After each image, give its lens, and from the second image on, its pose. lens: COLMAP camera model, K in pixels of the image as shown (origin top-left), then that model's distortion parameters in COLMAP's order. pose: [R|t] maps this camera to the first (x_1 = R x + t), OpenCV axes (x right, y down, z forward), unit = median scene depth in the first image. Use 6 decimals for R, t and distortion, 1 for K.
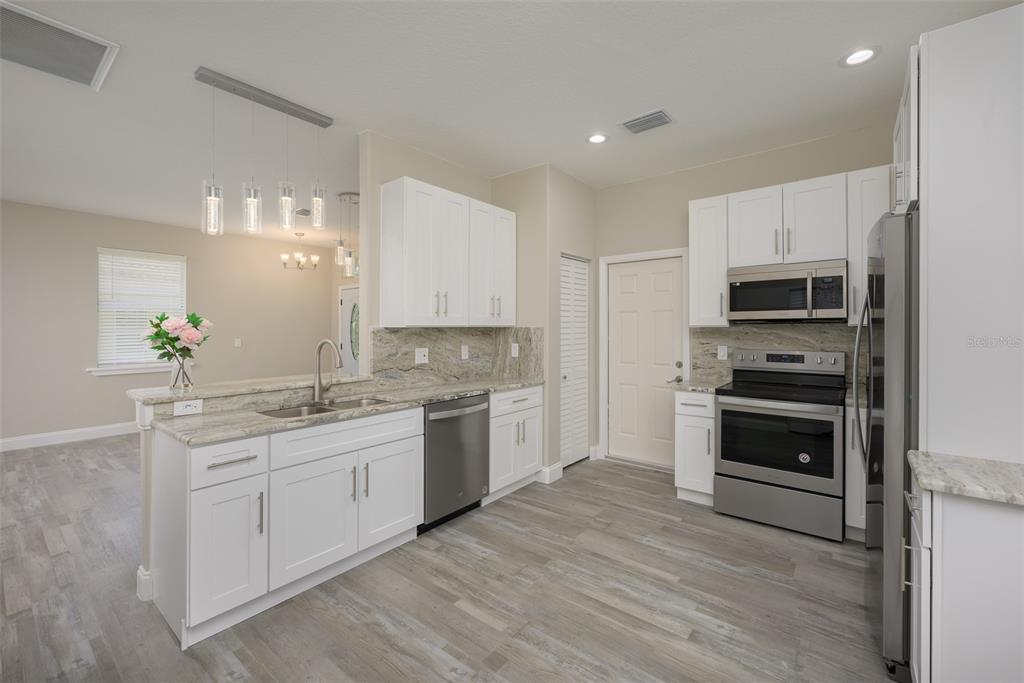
lens RADIAL K [[413.1, 0, 523.1], [0, 413.1, 320.8], [0, 0, 1]] dist [0.002056, 0.000307]
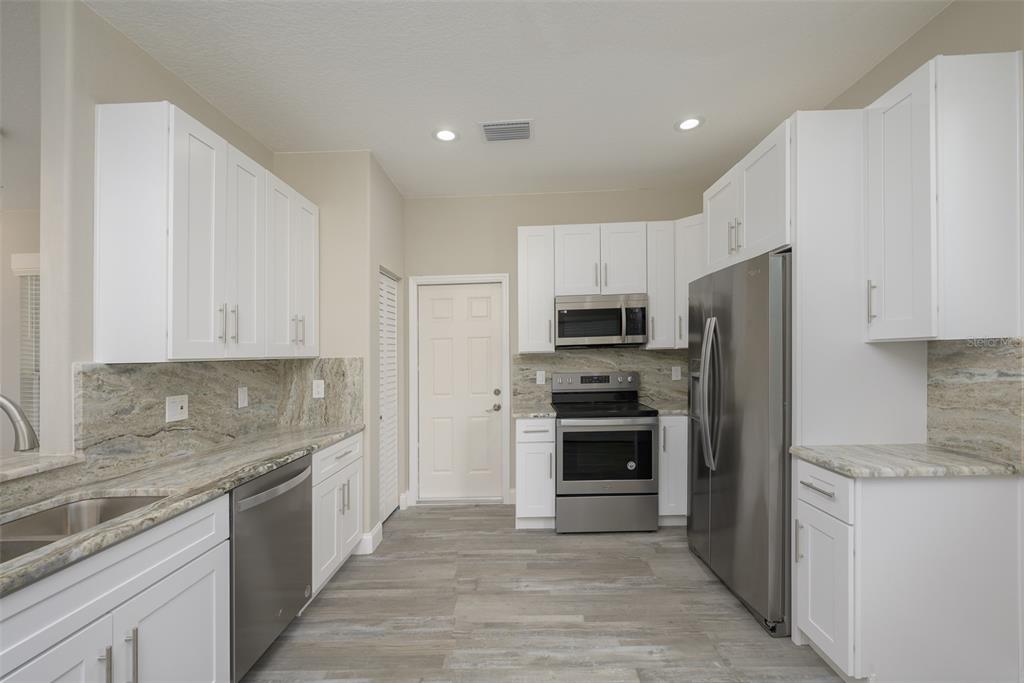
lens RADIAL K [[413.1, 0, 510.1], [0, 413.1, 348.4], [0, 0, 1]] dist [0.001431, 0.000197]
pose [[0.811866, -0.011613, 0.583728, -0.218356], [0.014921, 0.999888, -0.000860, 0.003869], [-0.583653, 0.009408, 0.811949, 0.230028]]
